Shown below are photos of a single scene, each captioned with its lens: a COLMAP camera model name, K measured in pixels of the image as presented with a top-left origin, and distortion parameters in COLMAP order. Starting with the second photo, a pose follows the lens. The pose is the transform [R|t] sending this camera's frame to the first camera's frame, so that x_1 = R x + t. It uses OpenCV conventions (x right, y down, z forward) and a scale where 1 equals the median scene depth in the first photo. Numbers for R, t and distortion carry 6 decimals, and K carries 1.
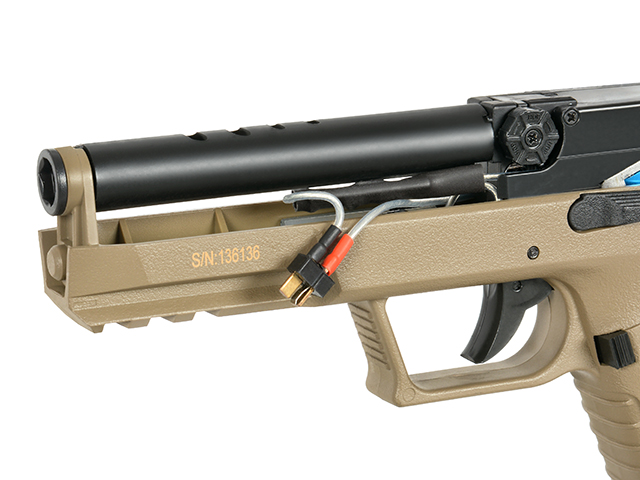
lens RADIAL K [[2085.1, 0, 314.8], [0, 2085.1, 245.5], [0, 0, 1]] dist [0.409637, 0.000000]
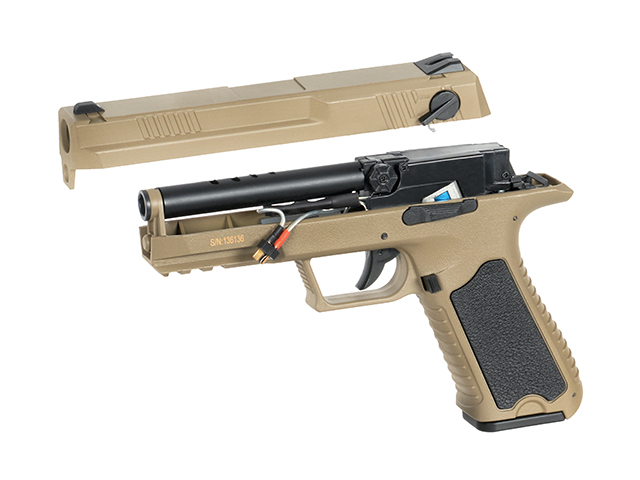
lens RADIAL K [[2085.1, 0, 321.0], [0, 2085.1, 240.4], [0, 0, 1]] dist [0.409637, 0.000000]
pose [[0.996767, 0.000291, -0.080347, 0.205446], [0.003295, 0.999004, 0.044496, -0.082050], [0.080280, -0.044617, 0.995773, -1.002326]]
